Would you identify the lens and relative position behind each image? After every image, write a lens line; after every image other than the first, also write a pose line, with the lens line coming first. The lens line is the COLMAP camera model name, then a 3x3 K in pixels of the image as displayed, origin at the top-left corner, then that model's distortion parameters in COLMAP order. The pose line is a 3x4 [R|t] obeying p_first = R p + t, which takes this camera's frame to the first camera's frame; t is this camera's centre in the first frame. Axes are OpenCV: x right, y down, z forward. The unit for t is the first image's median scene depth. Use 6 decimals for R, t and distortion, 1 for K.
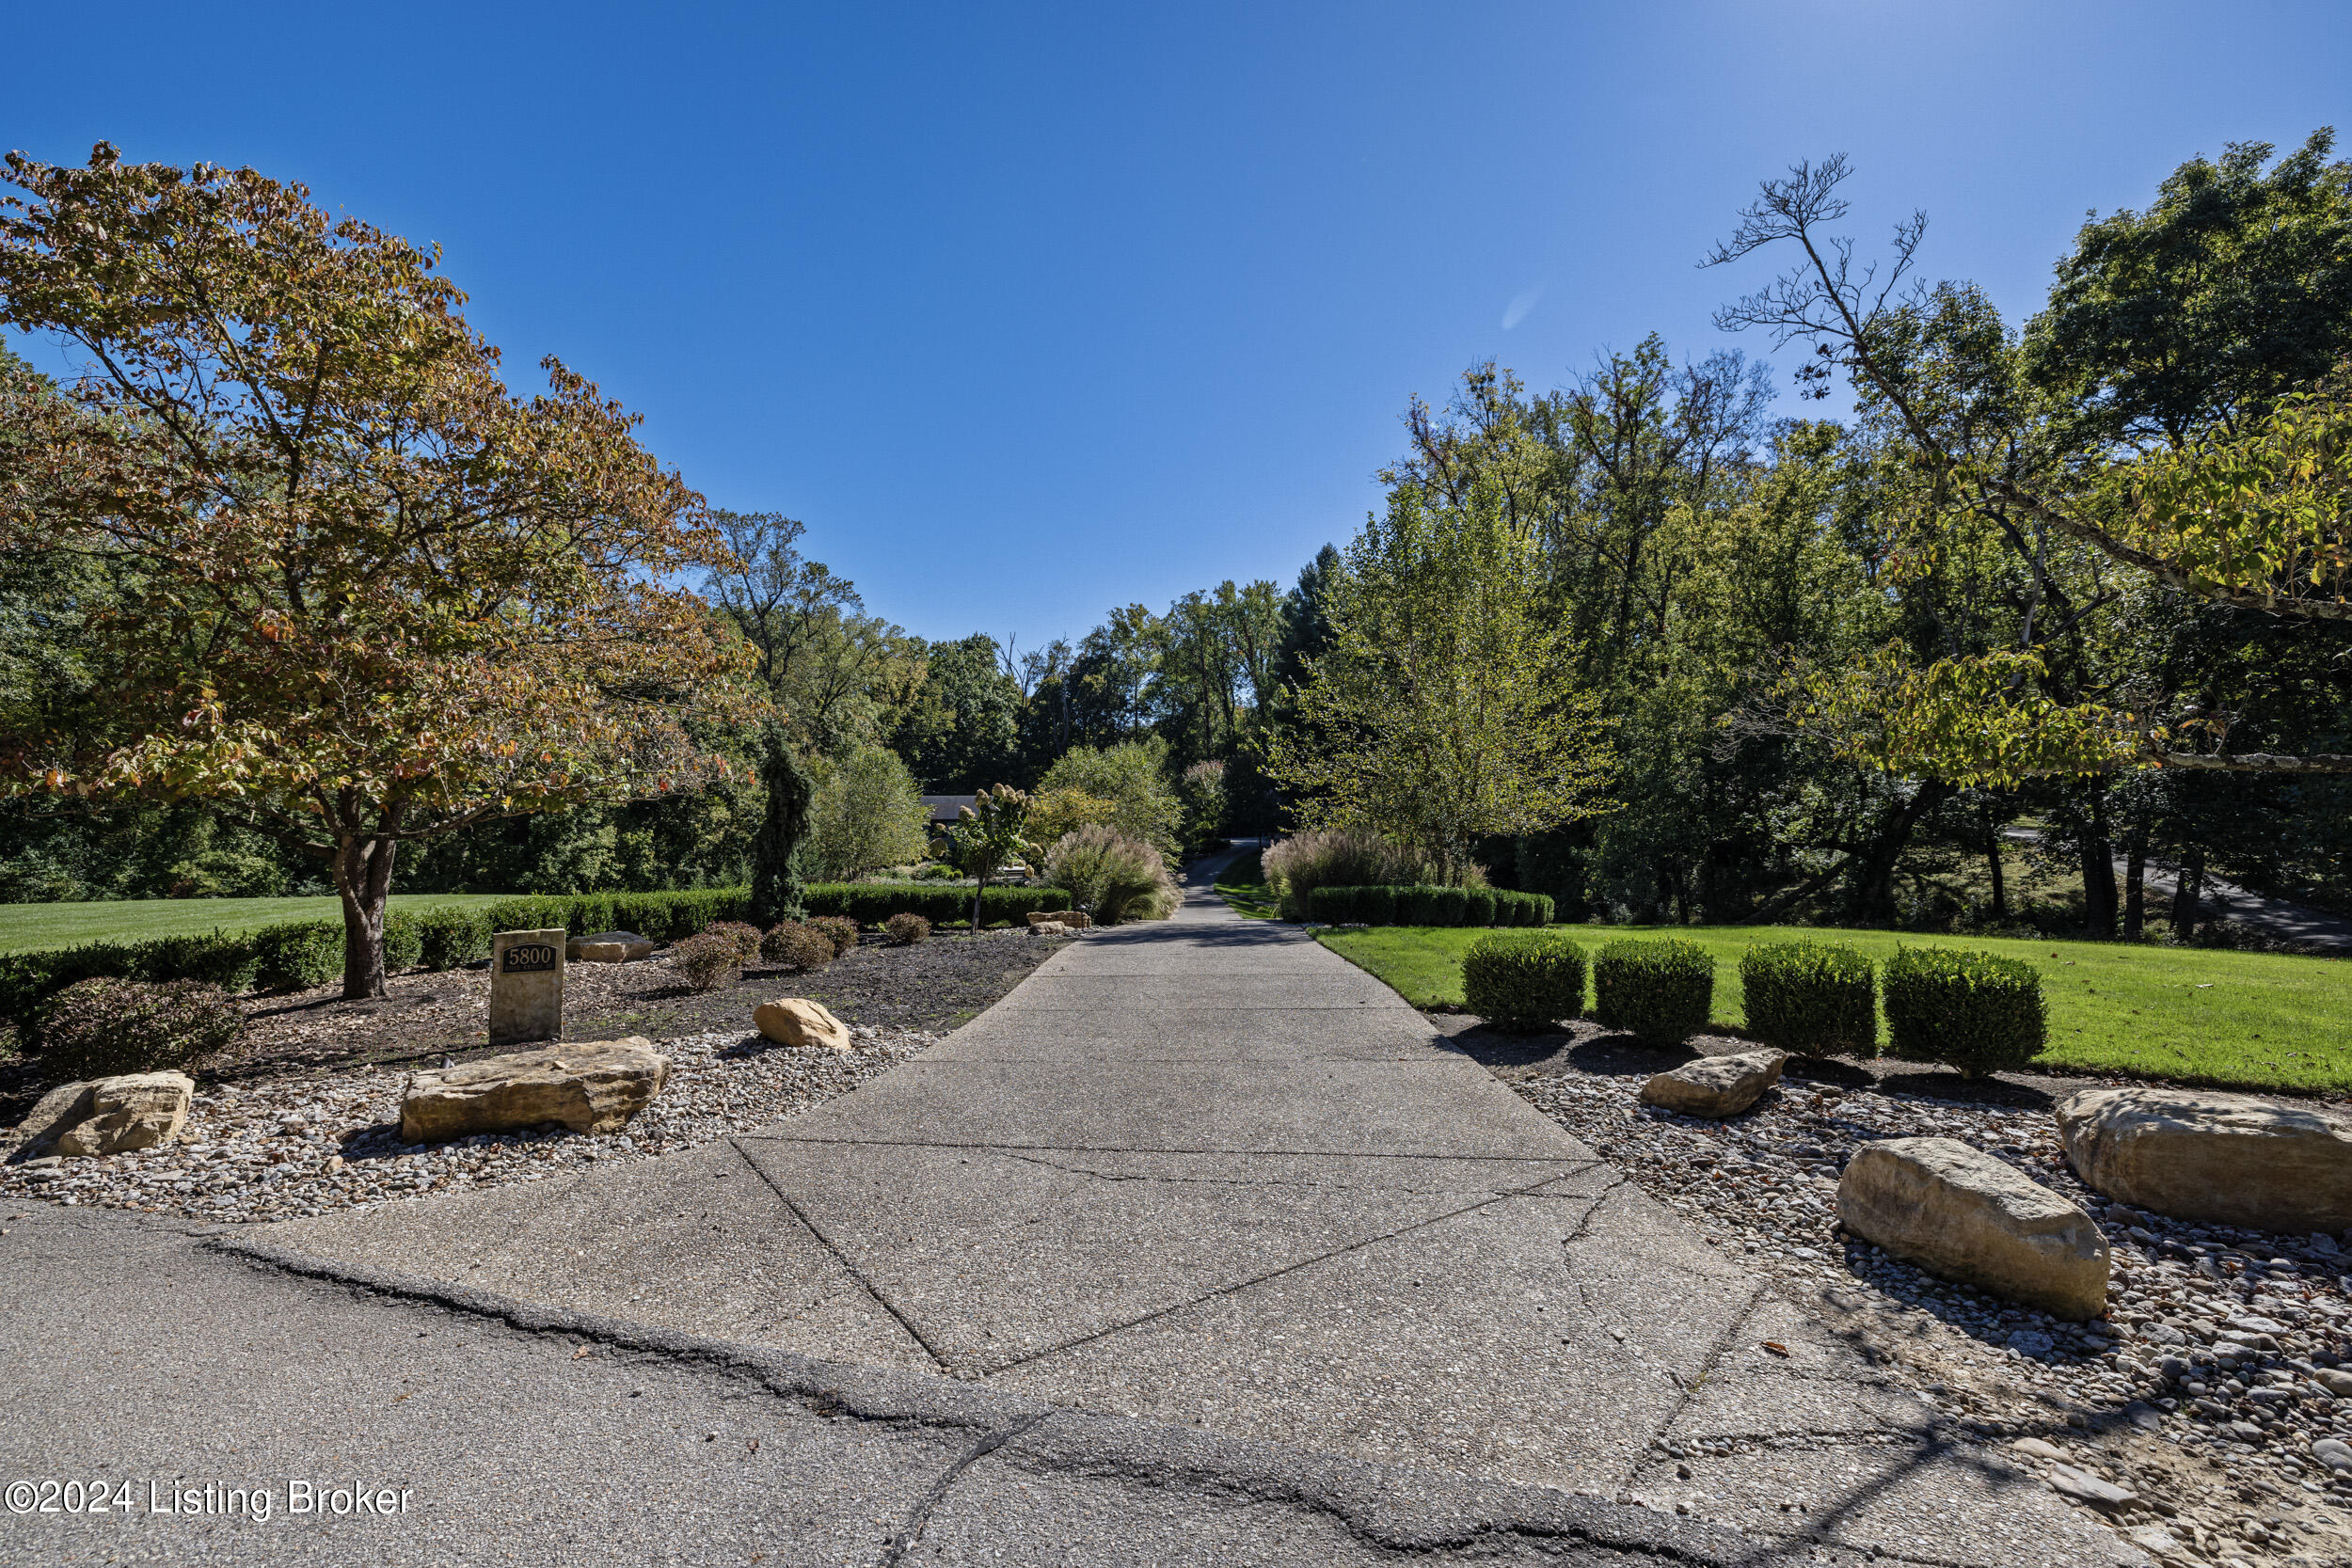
lens RADIAL K [[984.7, 0, 1173.1], [0, 984.7, 785.0], [0, 0, 1]] dist [0.001141, 0.000456]
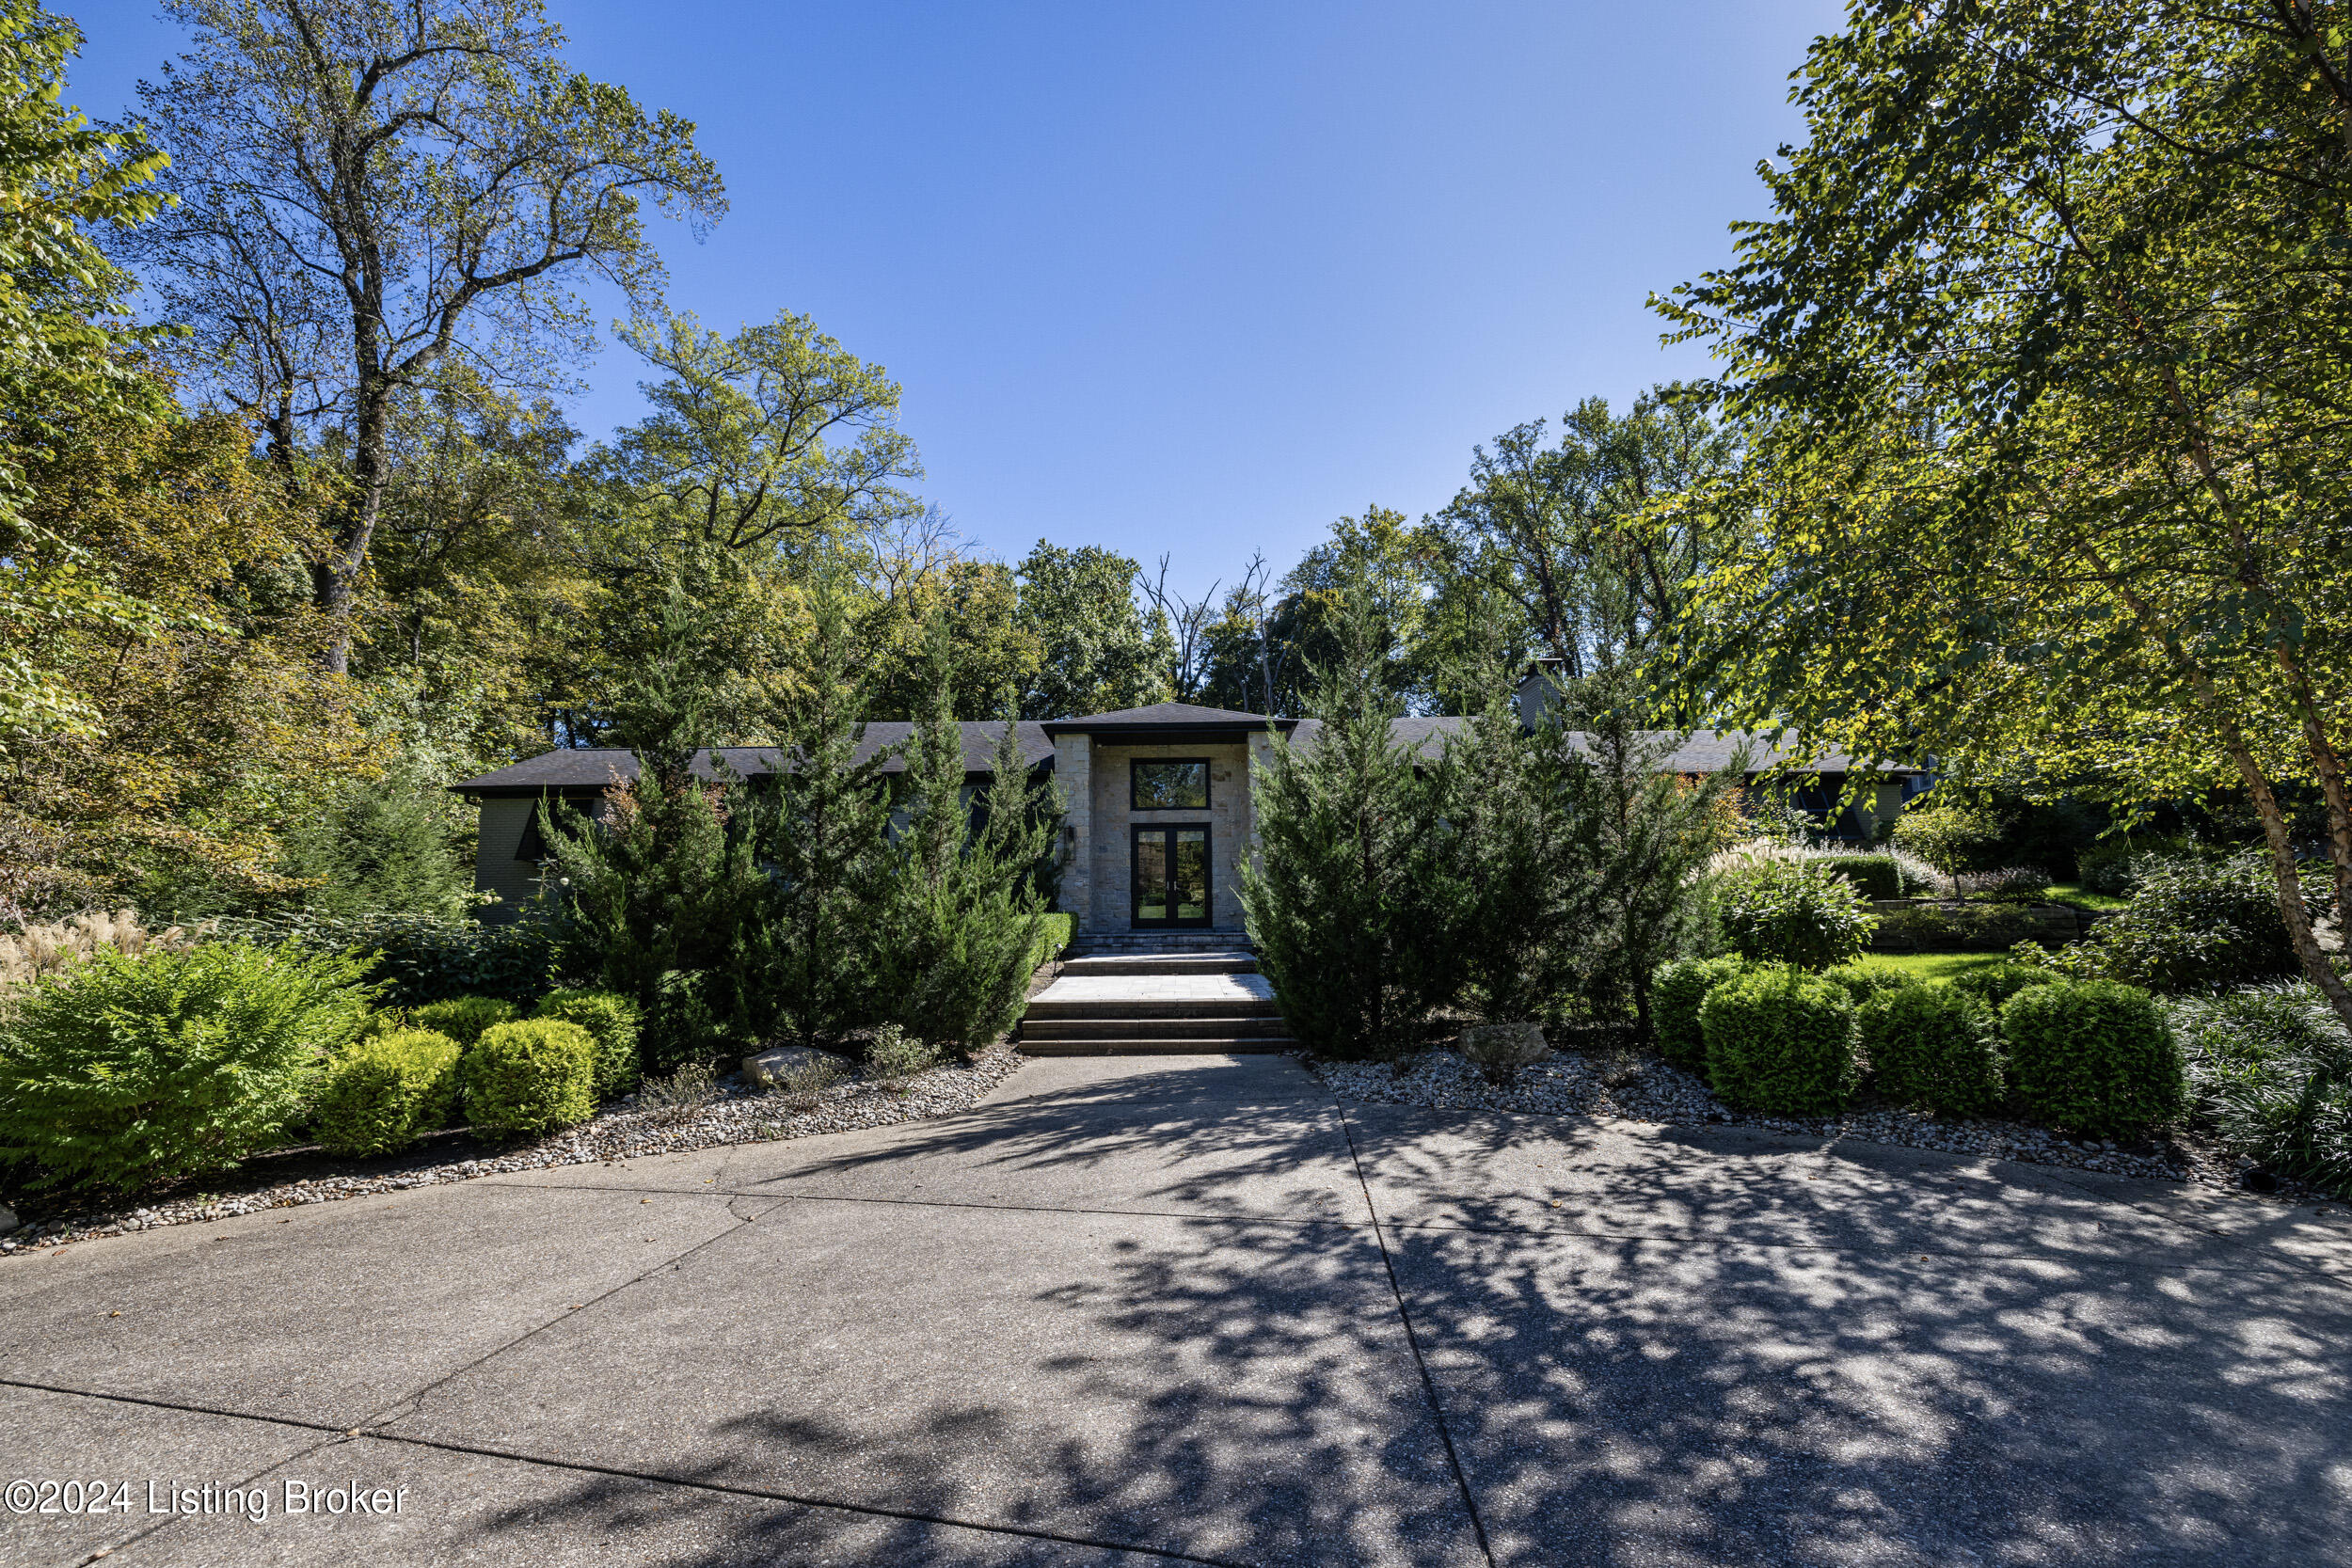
lens RADIAL K [[984.7, 0, 1173.1], [0, 984.7, 785.0], [0, 0, 1]] dist [0.001141, 0.000456]
pose [[0.987873, -0.026064, -0.153060, -0.125507], [0.008409, 0.993344, -0.114881, 0.064195], [0.155035, 0.112201, 0.981517, 0.773794]]
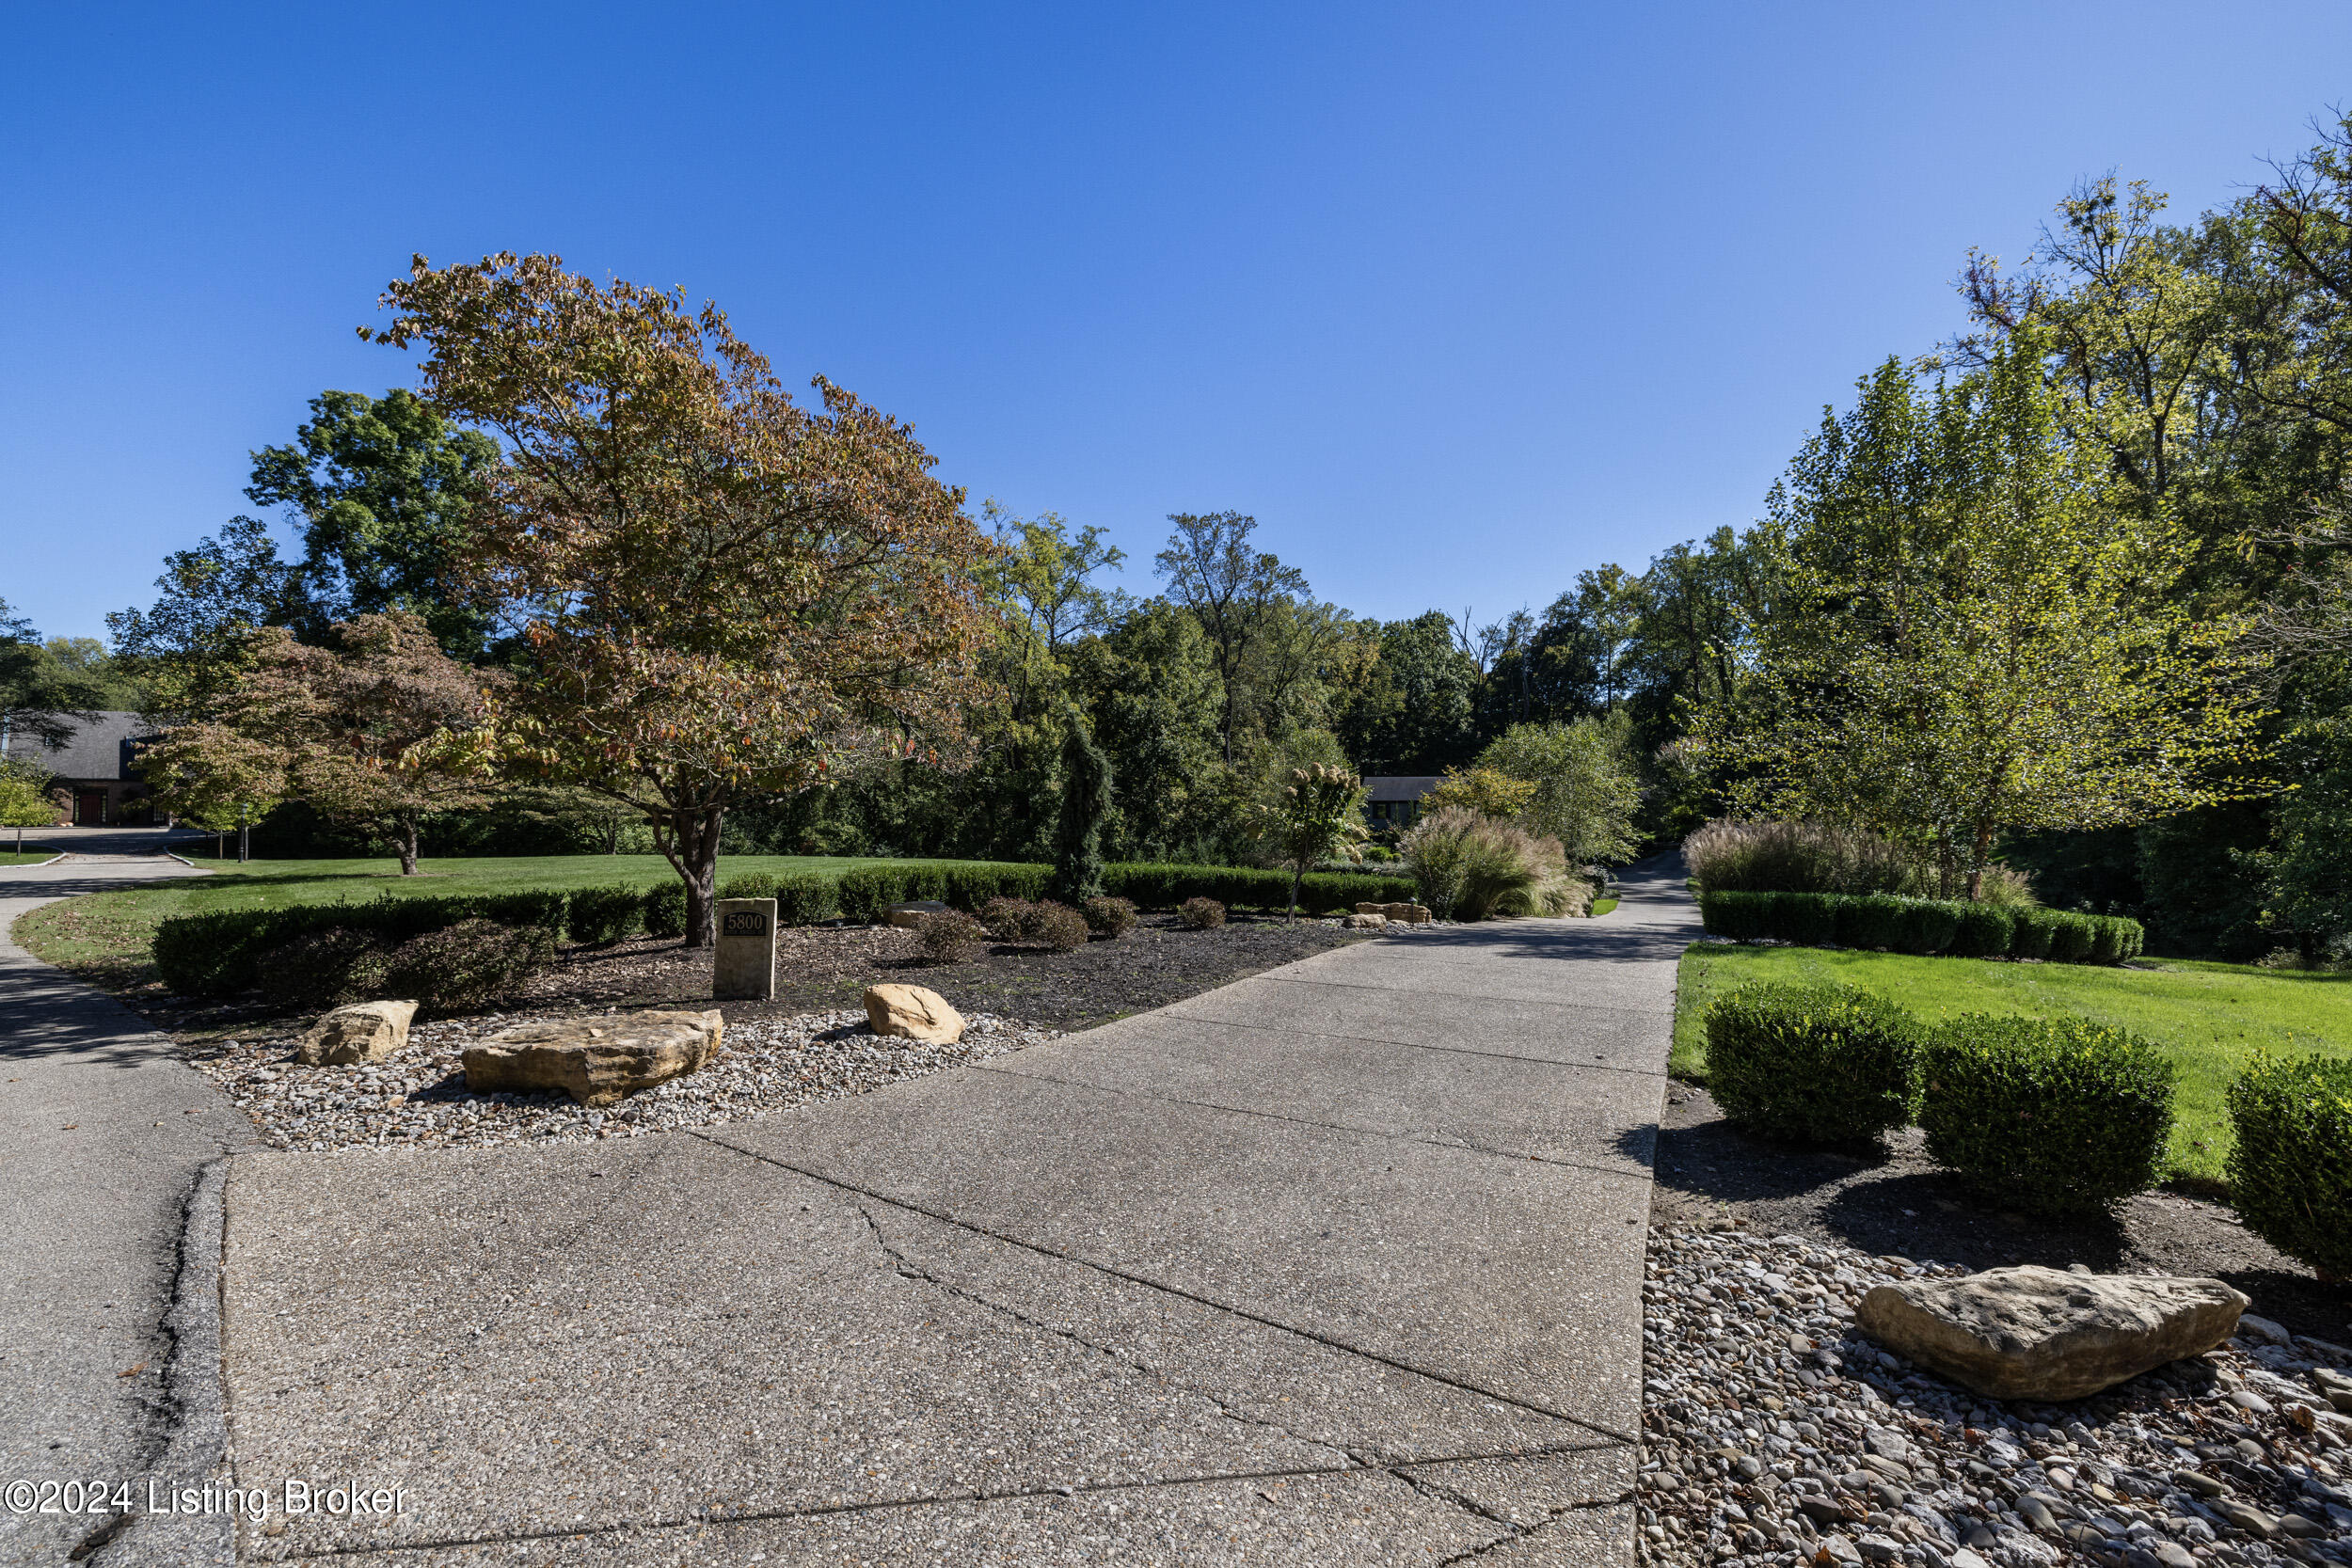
lens RADIAL K [[984.7, 0, 1173.1], [0, 984.7, 785.0], [0, 0, 1]] dist [0.001141, 0.000456]
pose [[0.893111, 0.001178, -0.449834, 0.020189], [0.007291, 0.999827, 0.017094, 0.000465], [0.449777, -0.018546, 0.892949, 0.018158]]
